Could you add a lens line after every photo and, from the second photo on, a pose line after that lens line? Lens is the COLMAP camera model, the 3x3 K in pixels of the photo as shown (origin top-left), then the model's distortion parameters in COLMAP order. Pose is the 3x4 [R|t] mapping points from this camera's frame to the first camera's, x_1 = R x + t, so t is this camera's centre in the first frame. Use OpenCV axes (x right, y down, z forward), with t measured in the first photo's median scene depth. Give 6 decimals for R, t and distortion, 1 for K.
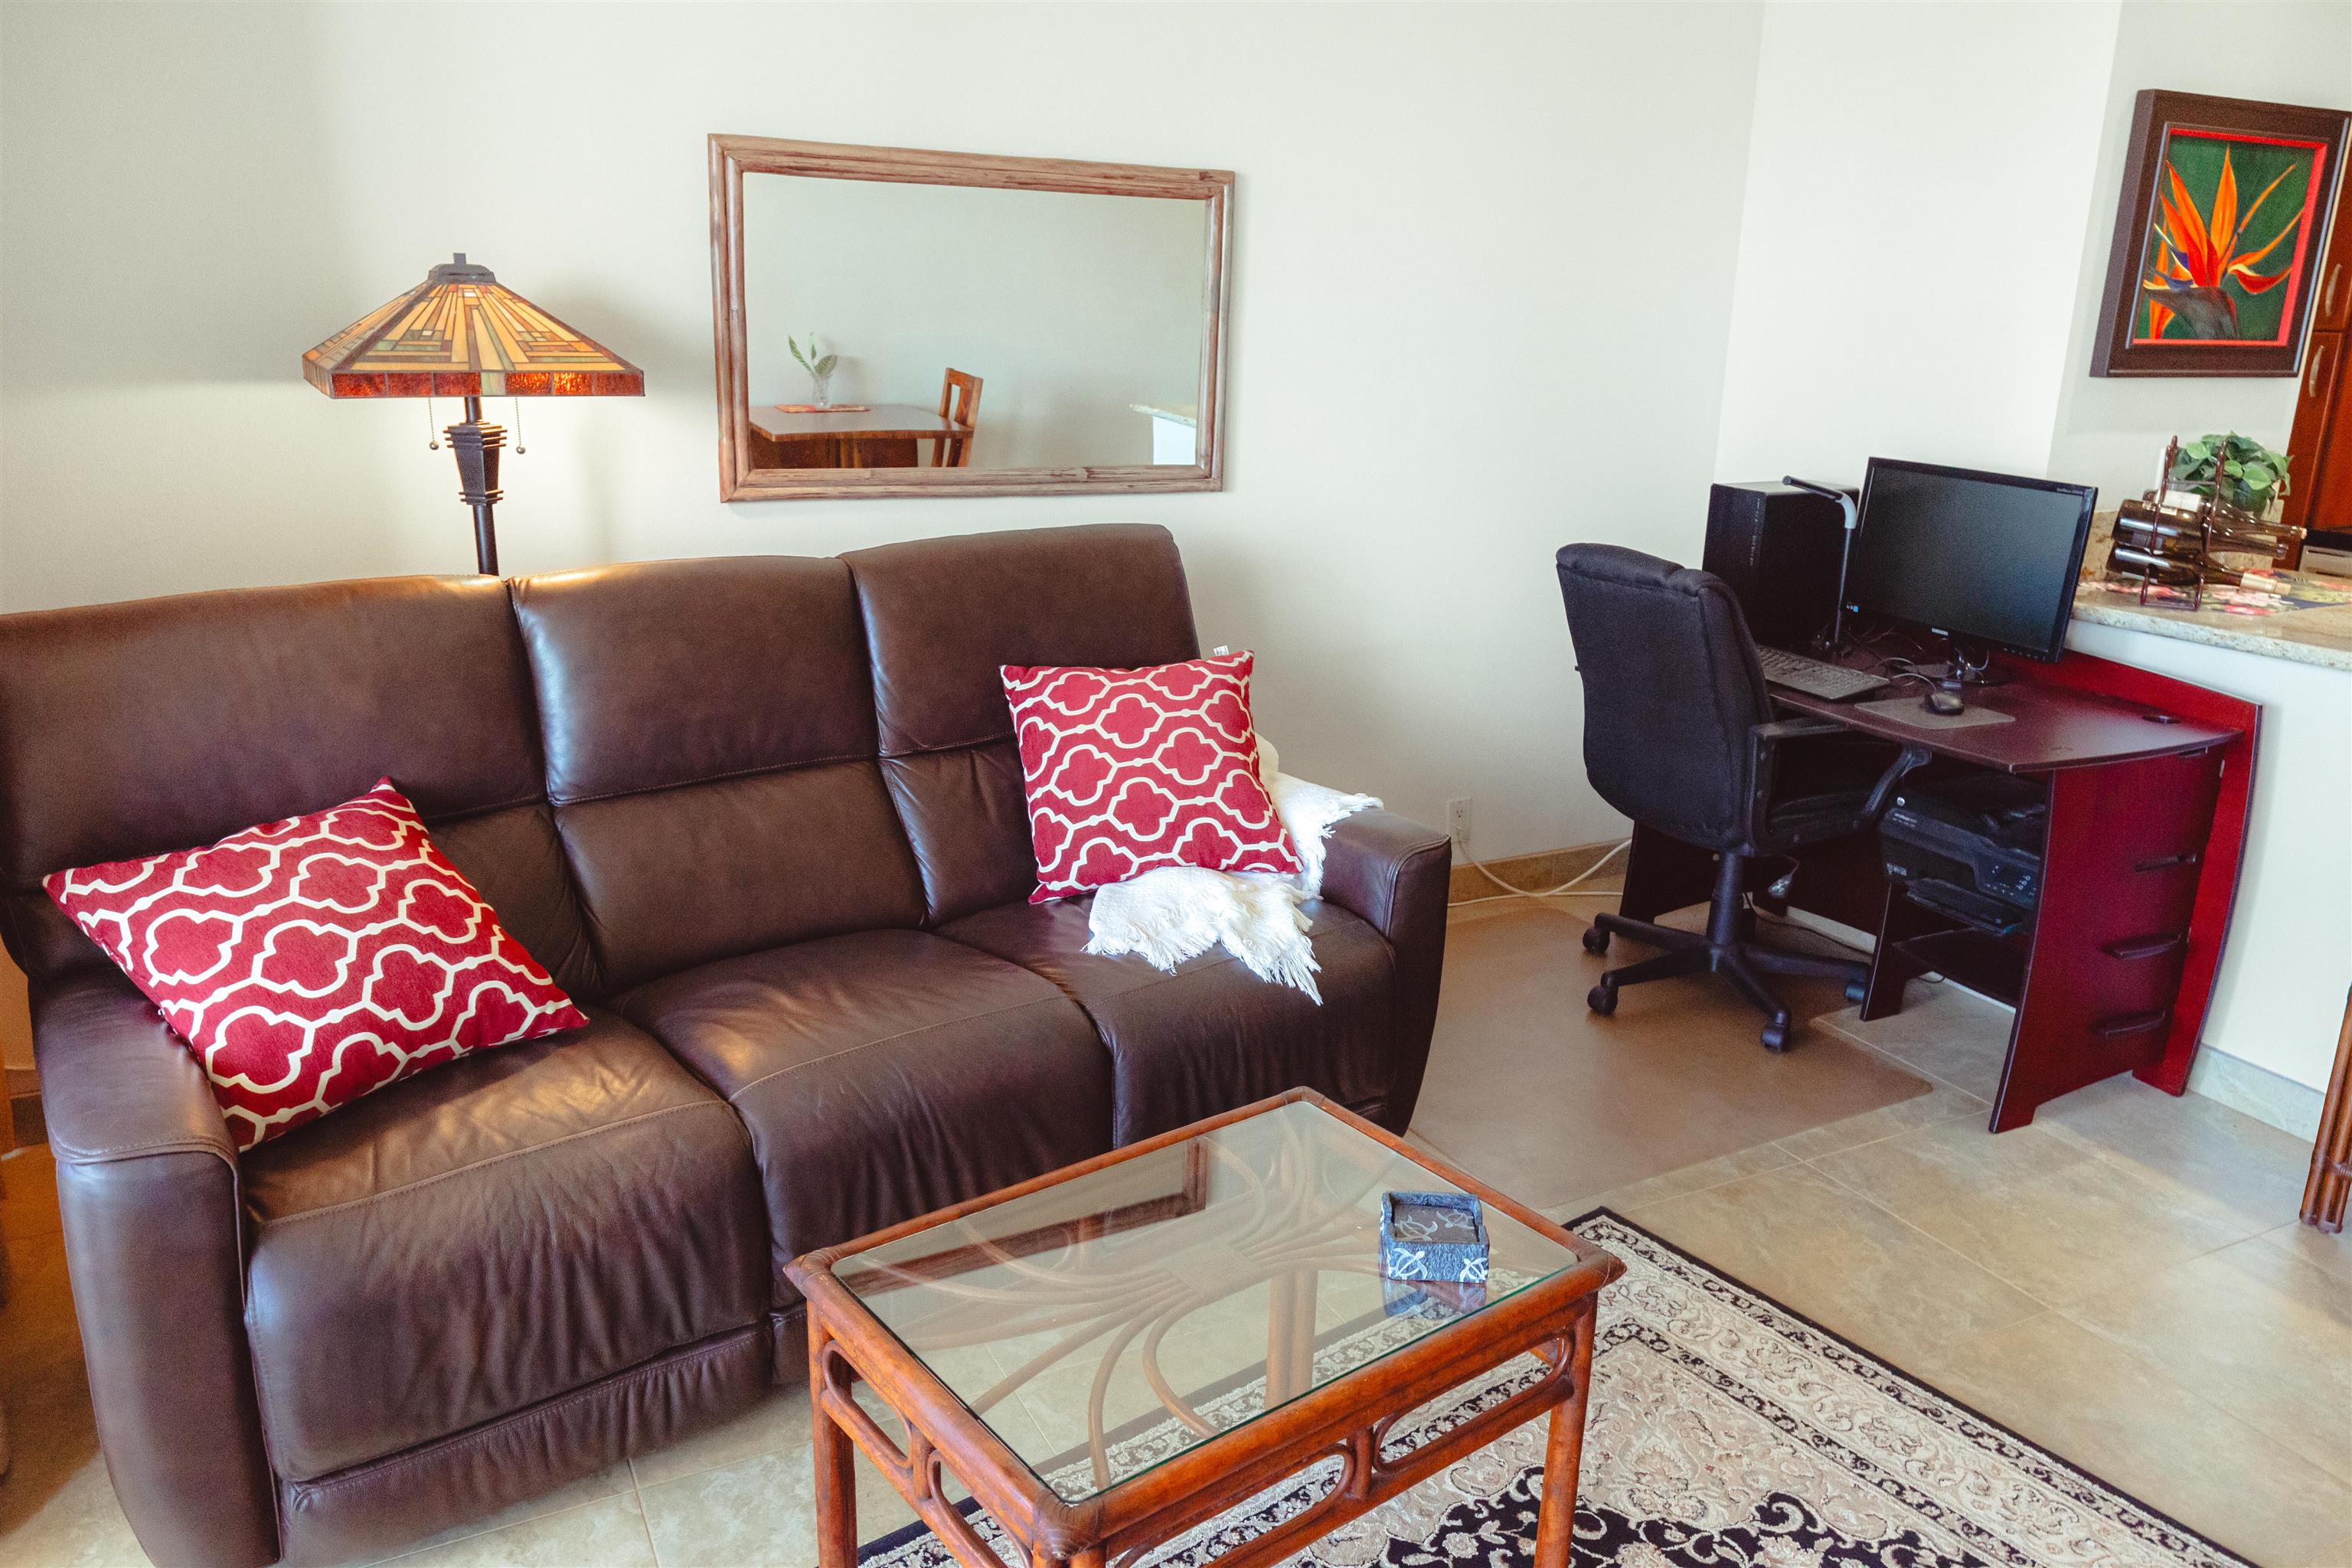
lens RADIAL K [[1703.0, 0, 1197.3], [0, 1703.0, 809.0], [0, 0, 1]] dist [-0.001528, -0.004205]
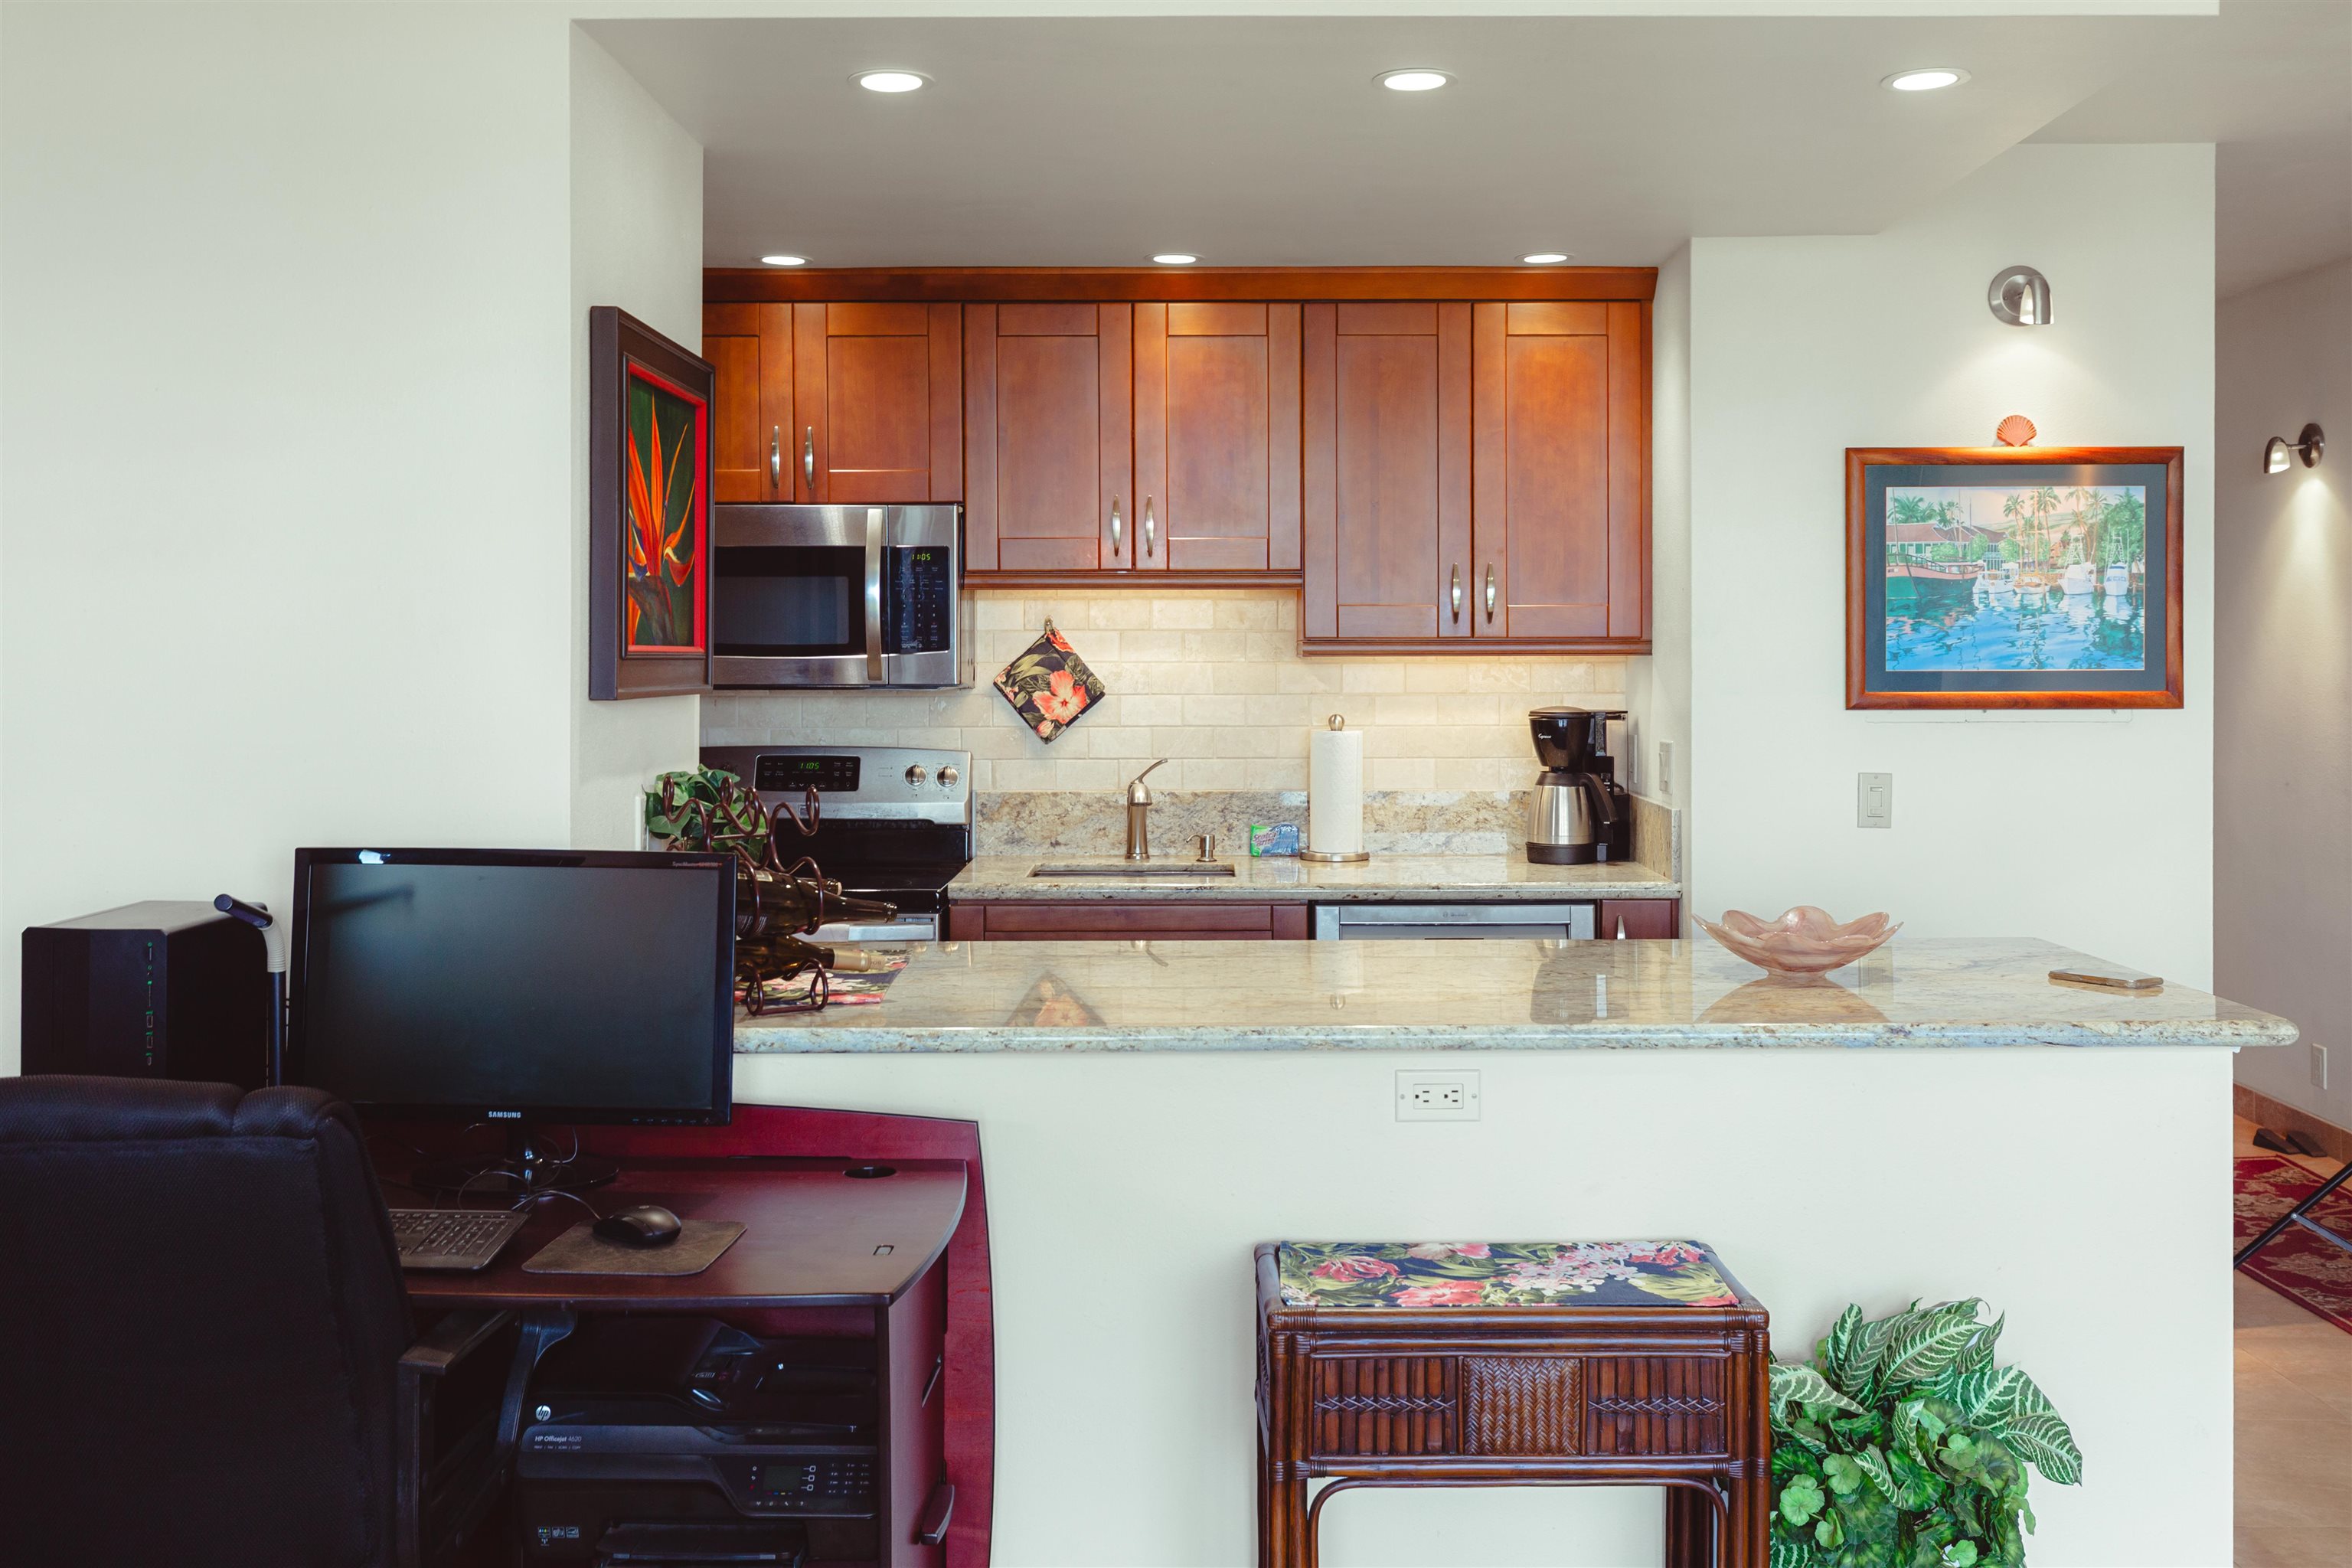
lens RADIAL K [[2284.6, 0, 1195.1], [0, 2284.6, 655.5], [0, 0, 1]] dist [0.007166, 0.000000]
pose [[0.453086, -0.022806, 0.891175, -0.227487], [0.266914, 0.957283, -0.111205, -0.135713], [-0.850570, 0.288253, 0.439819, 0.501608]]
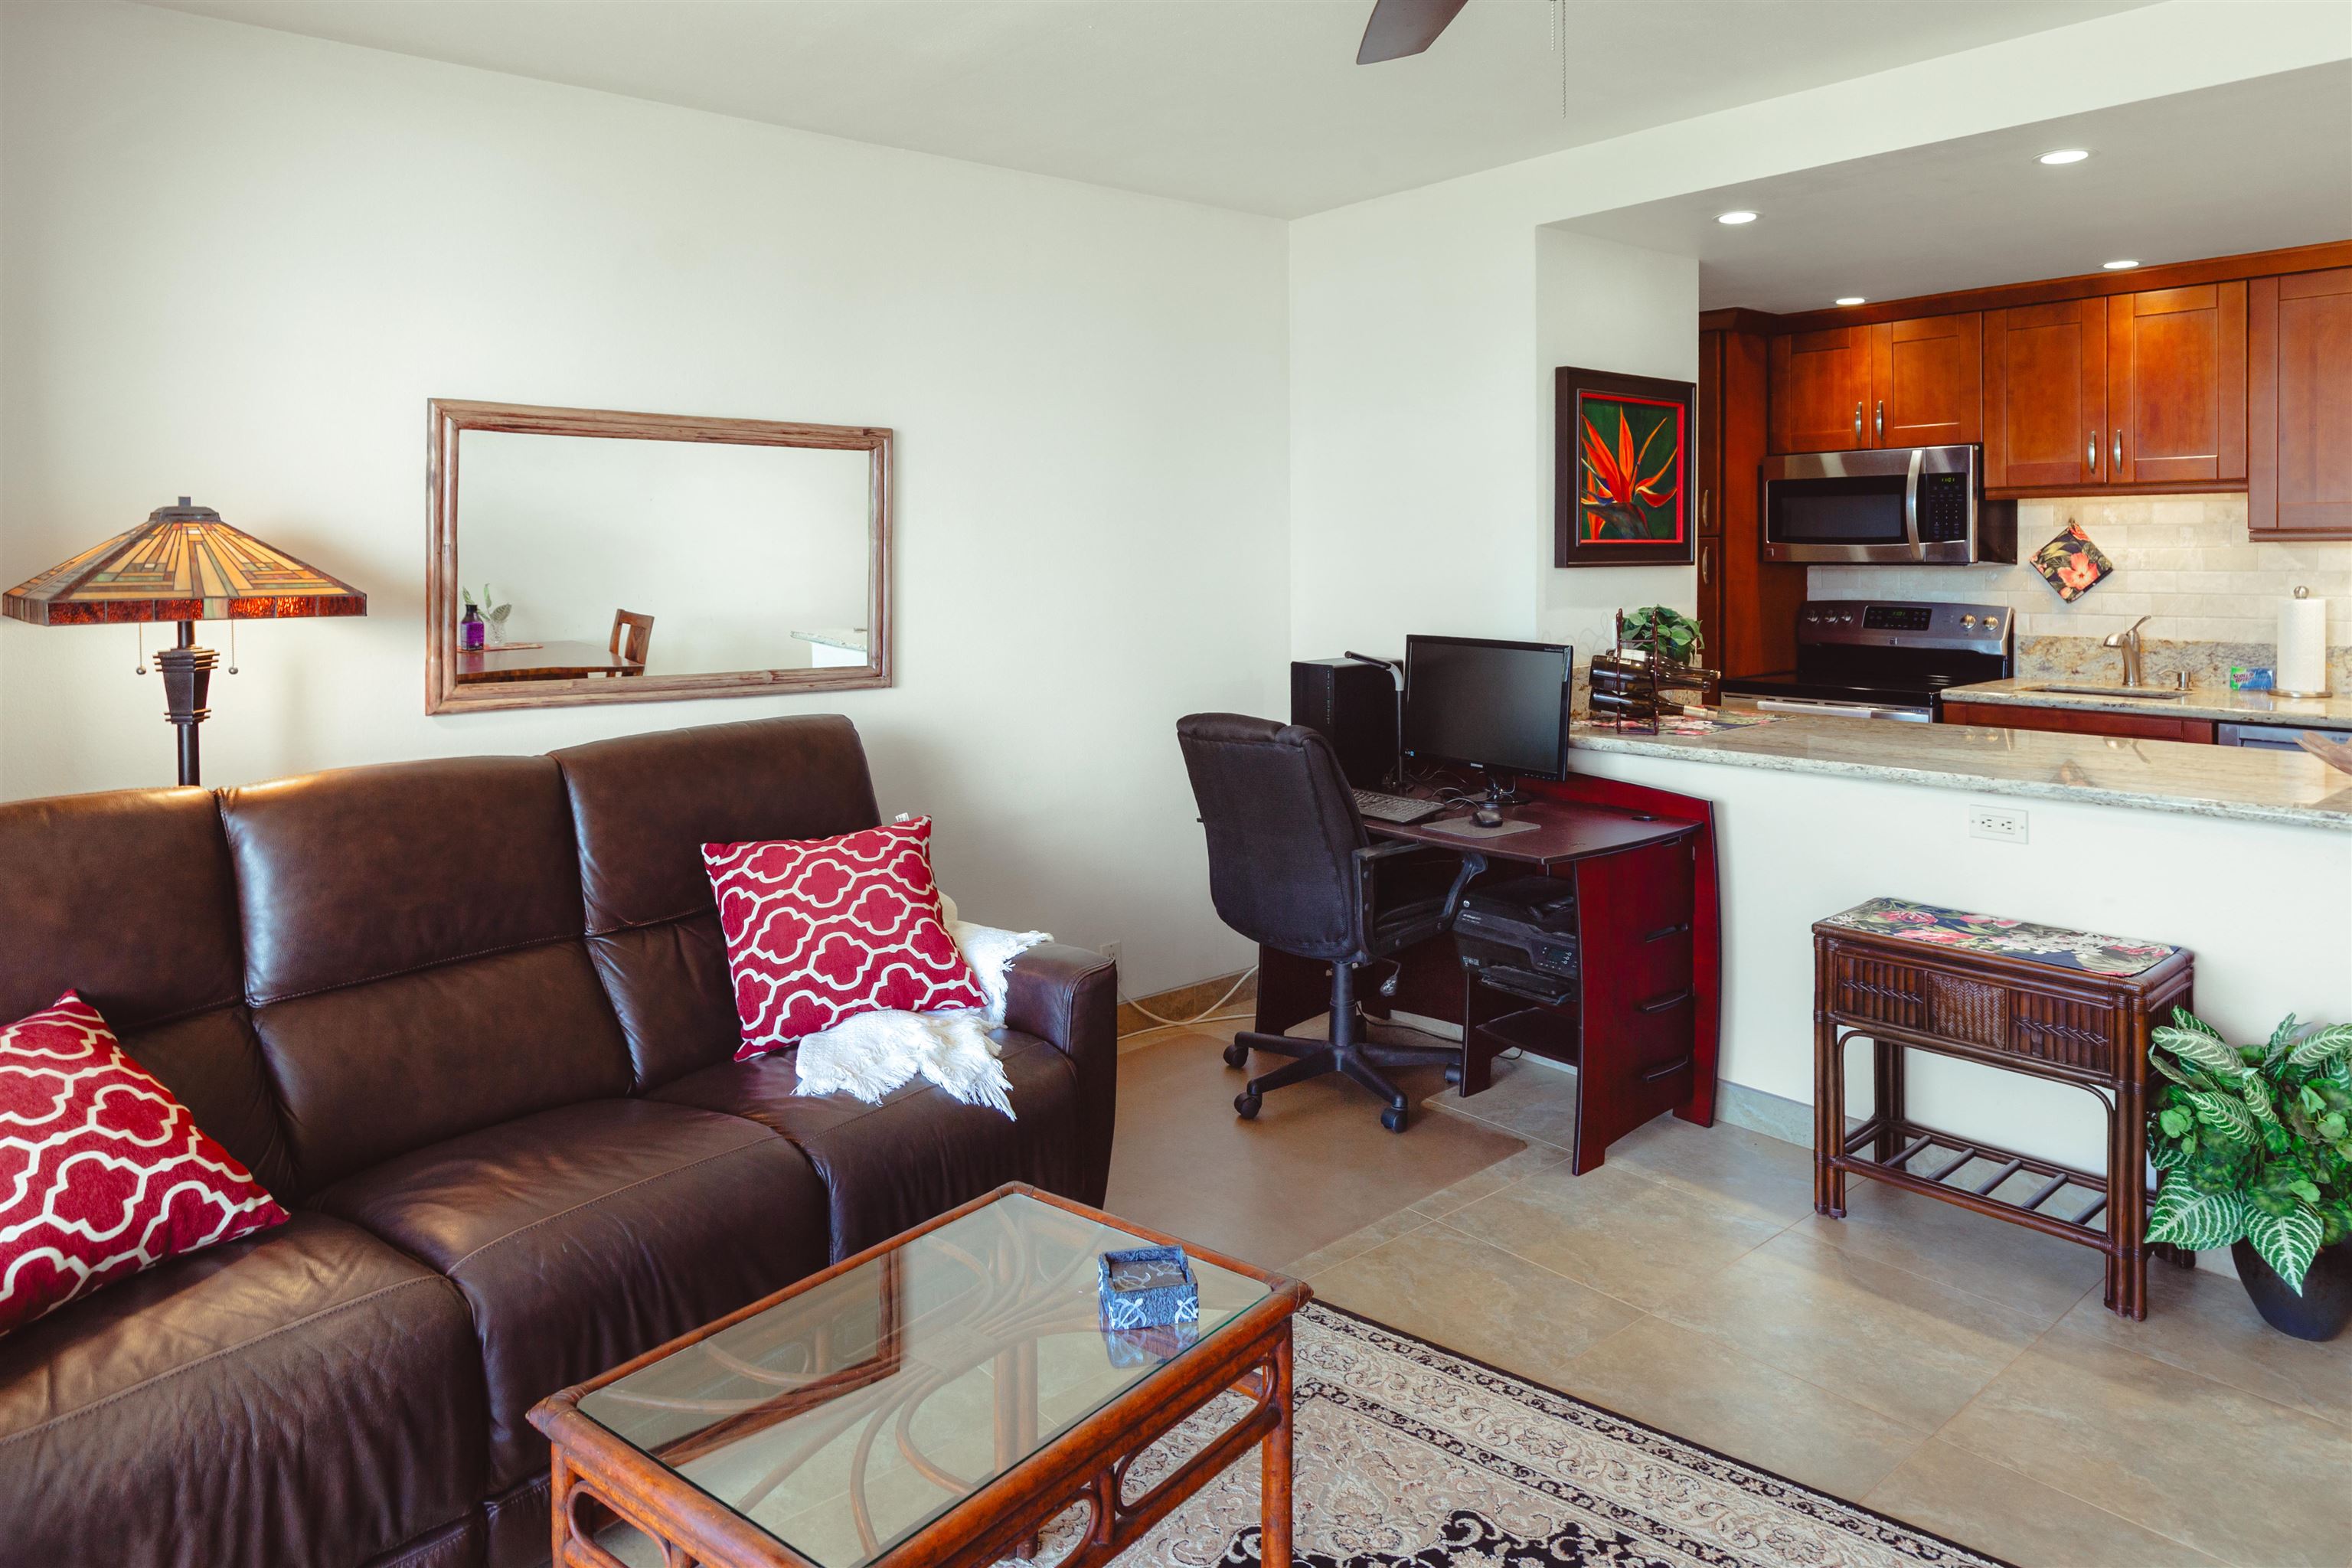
lens RADIAL K [[1492.1, 0, 1218.7], [0, 1492.1, 594.1], [0, 0, 1]] dist [-0.007682, 0.001992]
pose [[0.967855, -0.035728, 0.248959, -0.028086], [0.098762, 0.964338, -0.245558, 0.034199], [-0.231307, 0.262252, 0.936868, -0.035451]]
